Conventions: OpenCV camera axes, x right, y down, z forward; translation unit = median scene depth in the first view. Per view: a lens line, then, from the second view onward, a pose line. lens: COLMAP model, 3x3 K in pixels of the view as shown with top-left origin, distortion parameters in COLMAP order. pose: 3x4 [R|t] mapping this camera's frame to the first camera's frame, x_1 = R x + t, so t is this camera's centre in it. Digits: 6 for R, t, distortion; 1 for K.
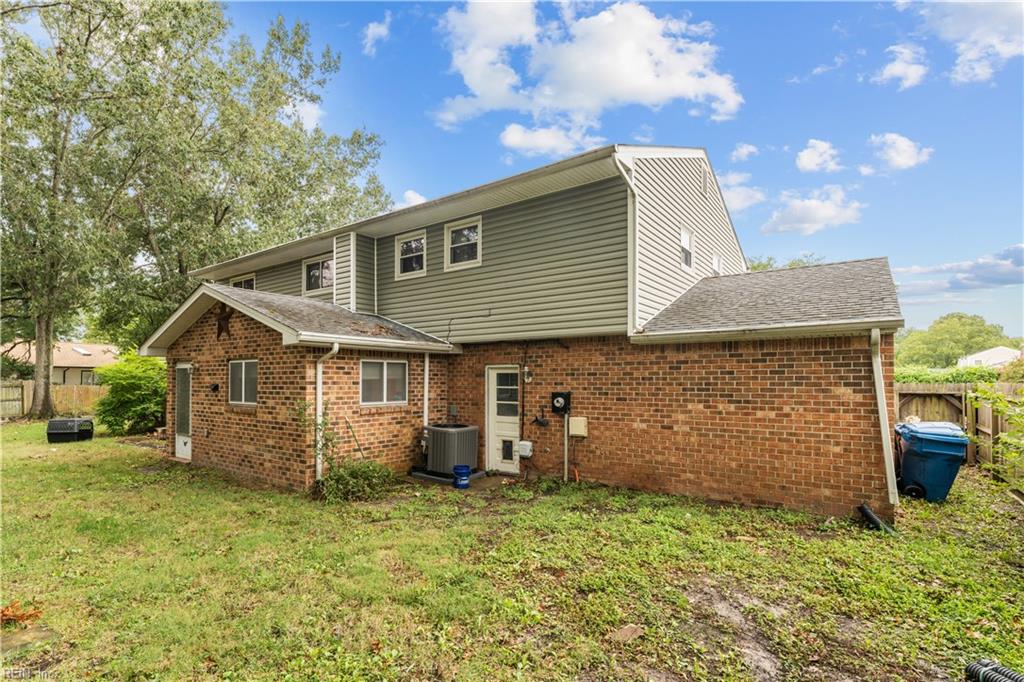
lens RADIAL K [[502.4, 0, 495.0], [0, 502.4, 380.3], [0, 0, 1]] dist [-0.002514, -0.000153]
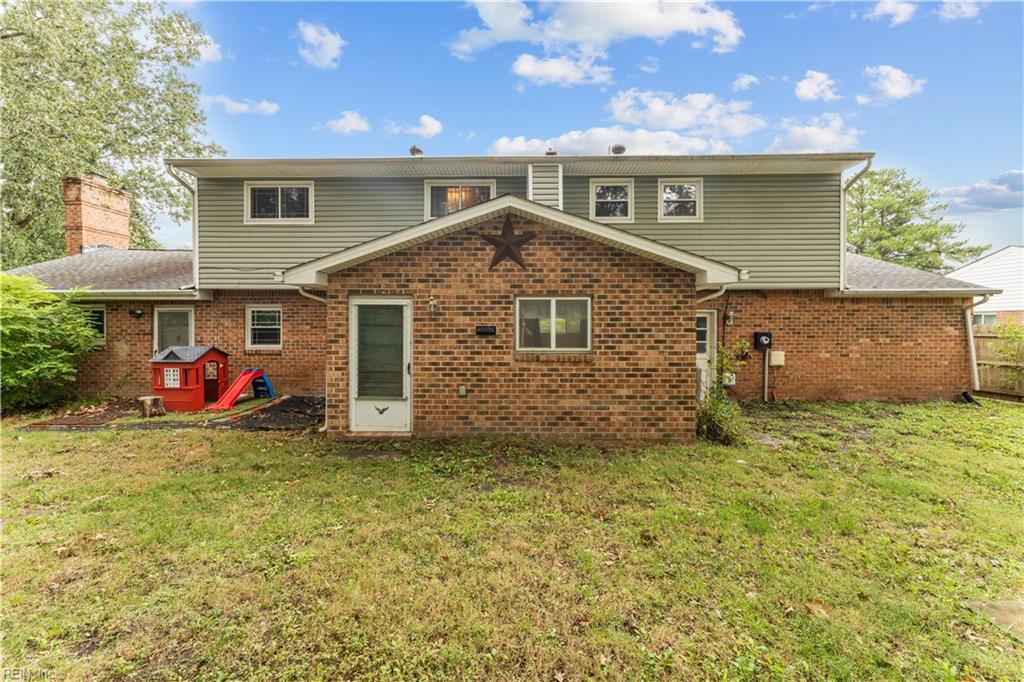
lens RADIAL K [[427.7, 0, 503.8], [0, 427.7, 332.1], [0, 0, 1]] dist [-0.000923, -0.000744]
pose [[0.811539, -0.009363, 0.584223, -1.098413], [0.000032, 0.999872, 0.015979, 0.006404], [-0.584298, -0.012949, 0.811436, 0.538488]]
